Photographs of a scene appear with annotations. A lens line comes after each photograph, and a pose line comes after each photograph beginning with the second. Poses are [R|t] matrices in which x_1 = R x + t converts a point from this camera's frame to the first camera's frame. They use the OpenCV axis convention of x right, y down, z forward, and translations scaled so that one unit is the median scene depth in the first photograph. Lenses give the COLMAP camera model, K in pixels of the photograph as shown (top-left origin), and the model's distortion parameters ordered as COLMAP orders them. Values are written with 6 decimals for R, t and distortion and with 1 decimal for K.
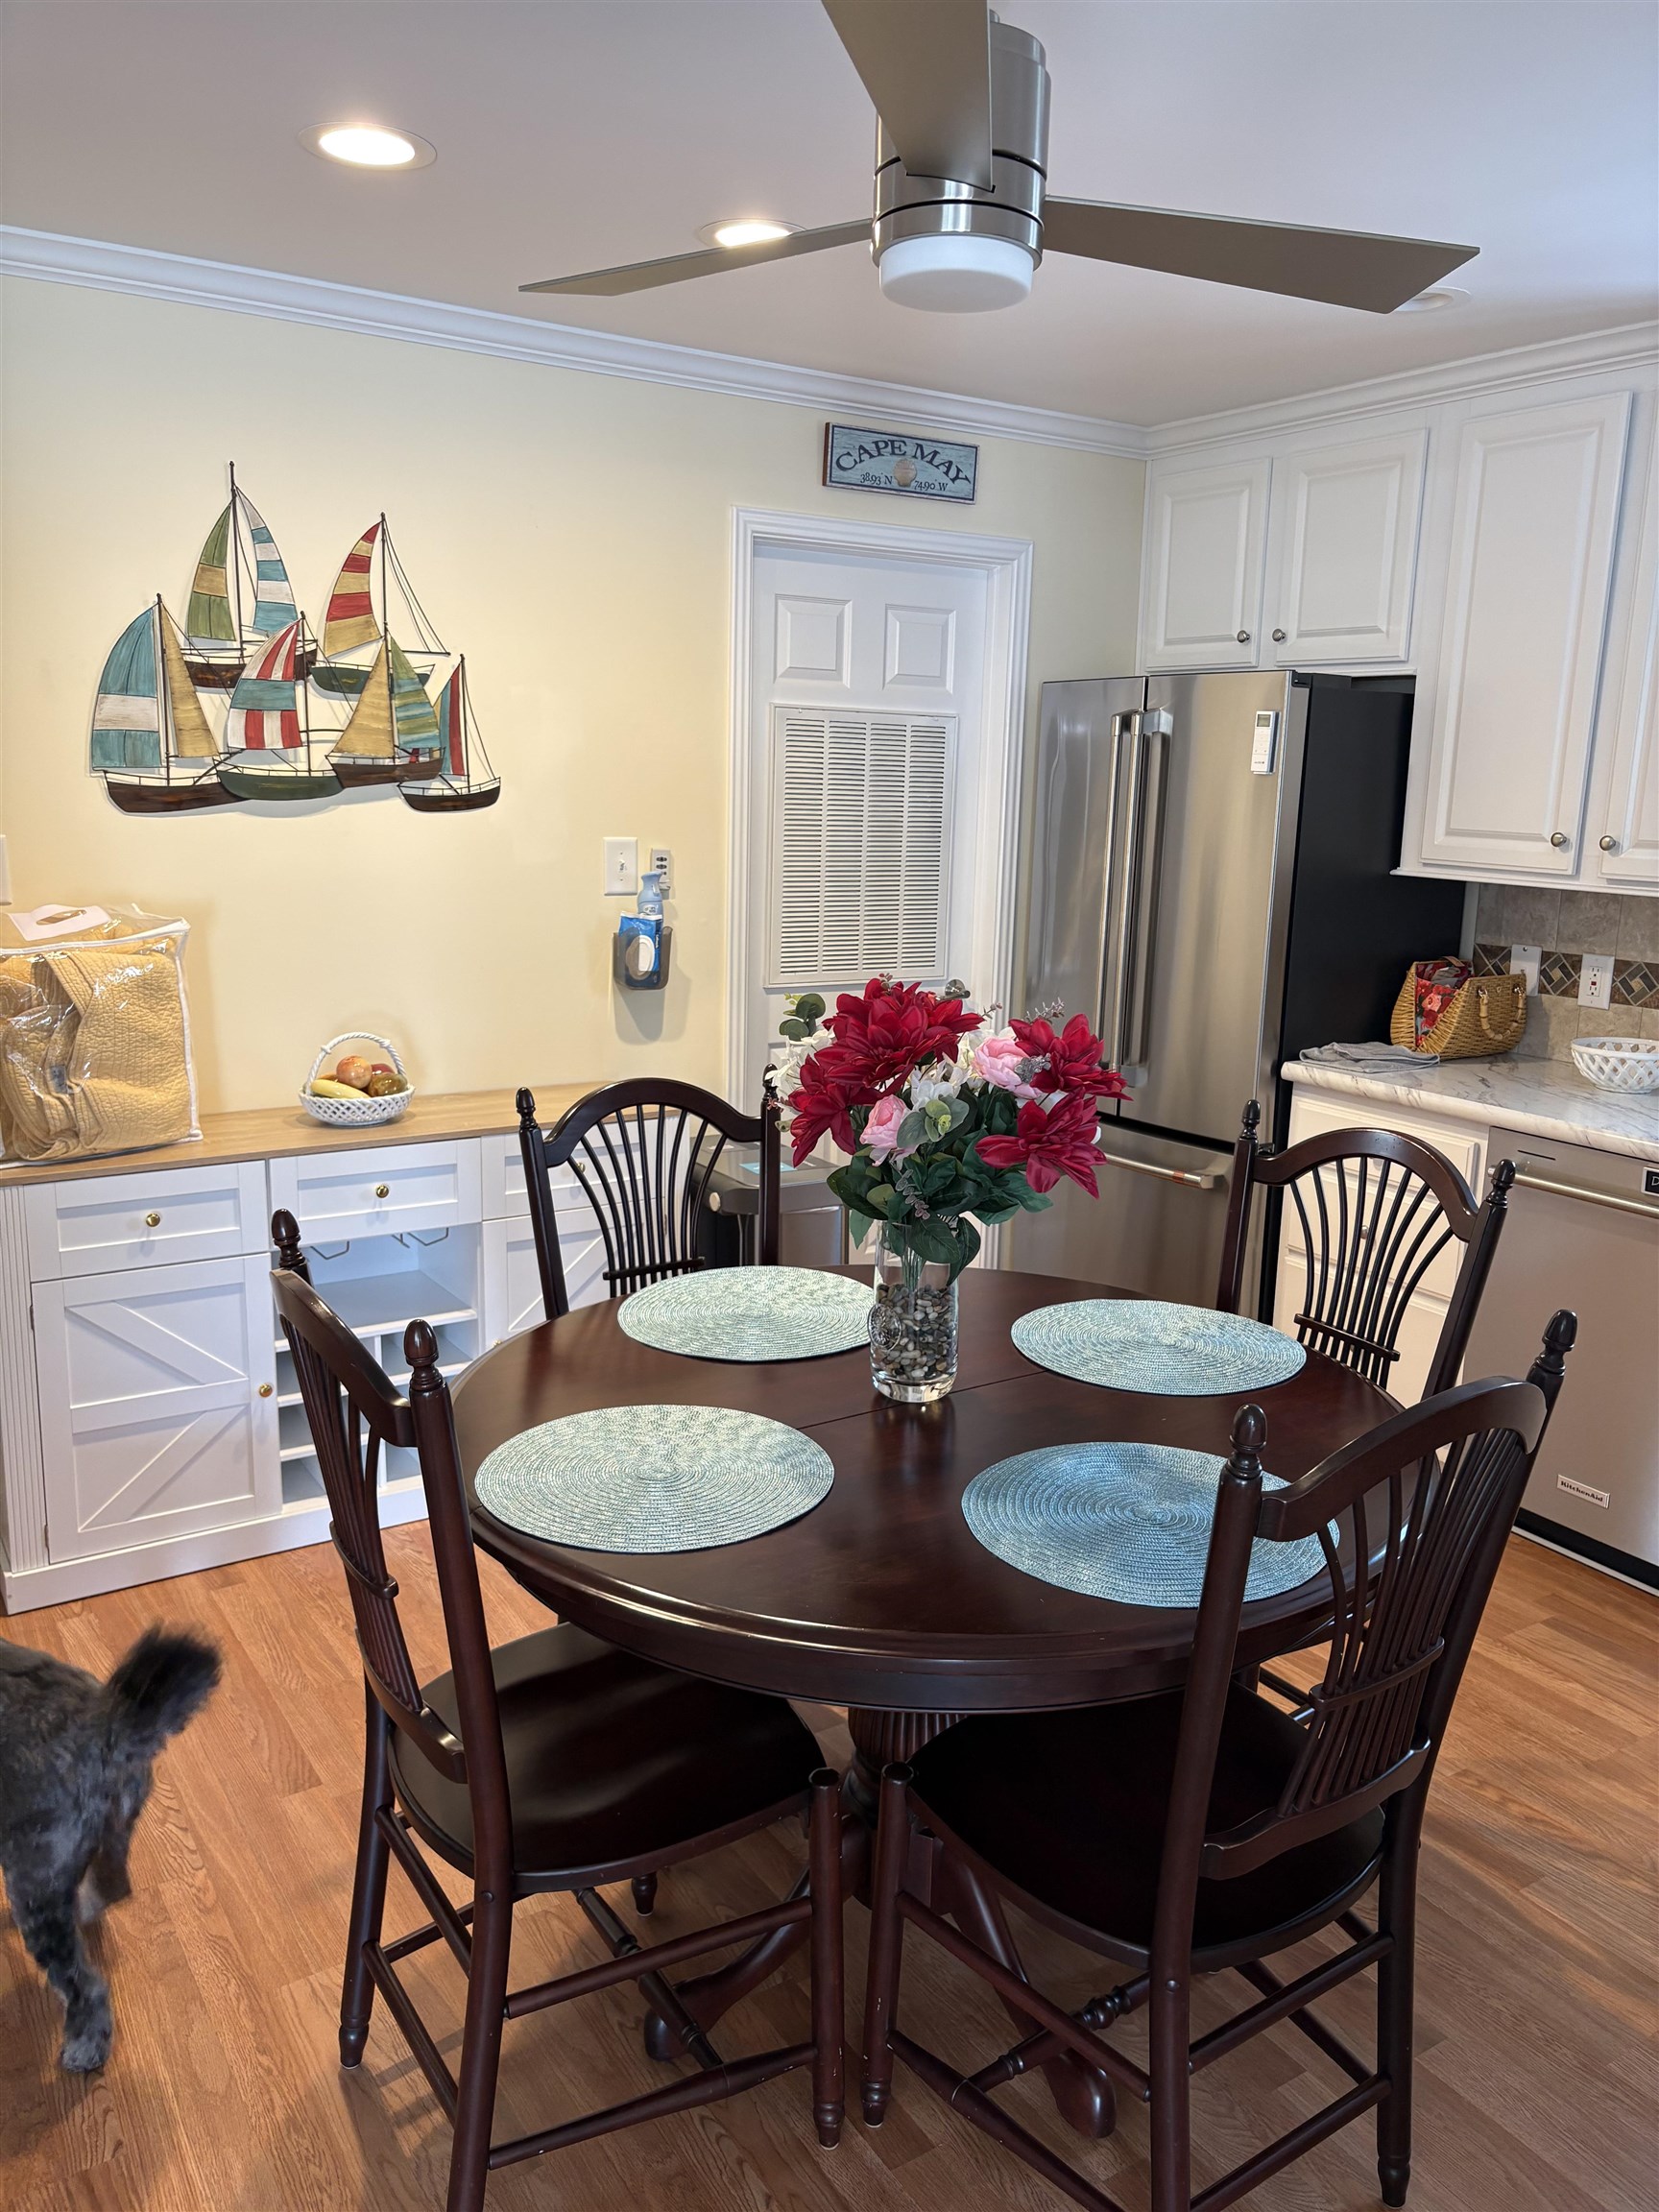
lens RADIAL K [[1652.5, 0, 831.6], [0, 1652.5, 1117.5], [0, 0, 1]] dist [0.050767, 0.004301]
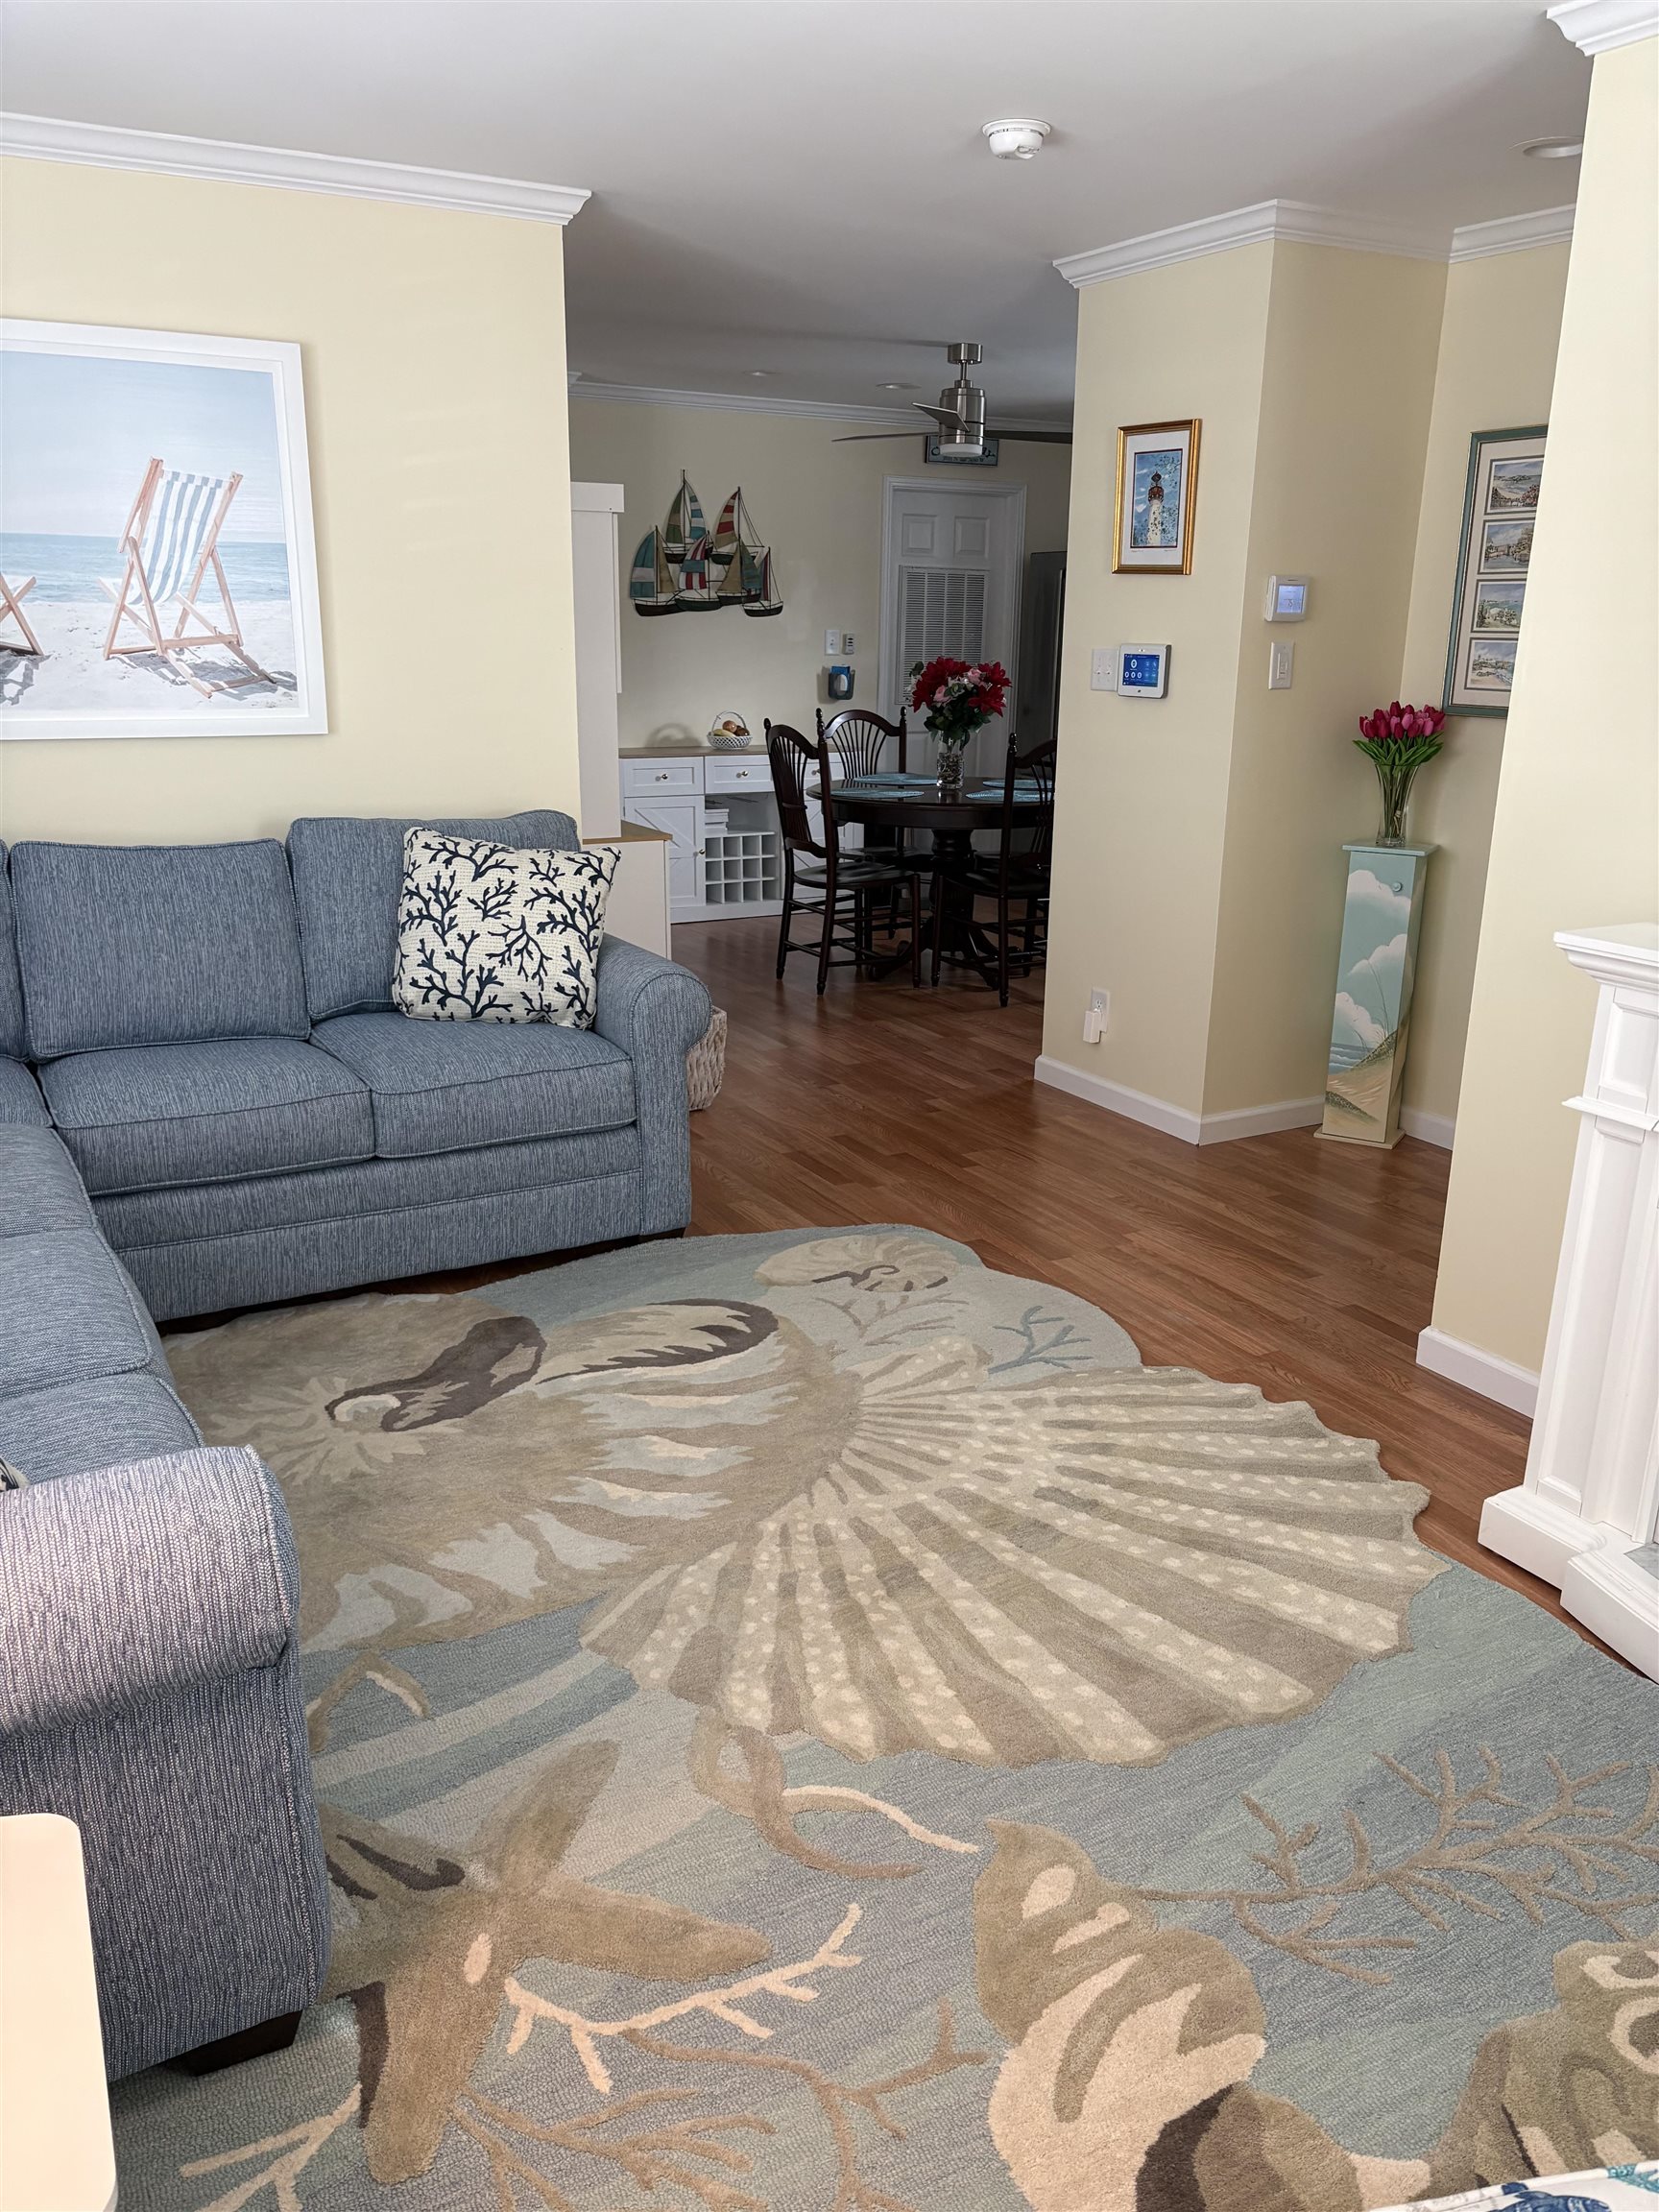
lens RADIAL K [[1684.9, 0, 829.5], [0, 1684.9, 1106.0], [0, 0, 1]] dist [0.040179, -0.047526]
pose [[0.998146, 0.009918, -0.060060, 0.016655], [-0.005602, 0.997418, 0.071598, 0.482898], [0.060615, -0.071128, 0.995624, -2.044562]]
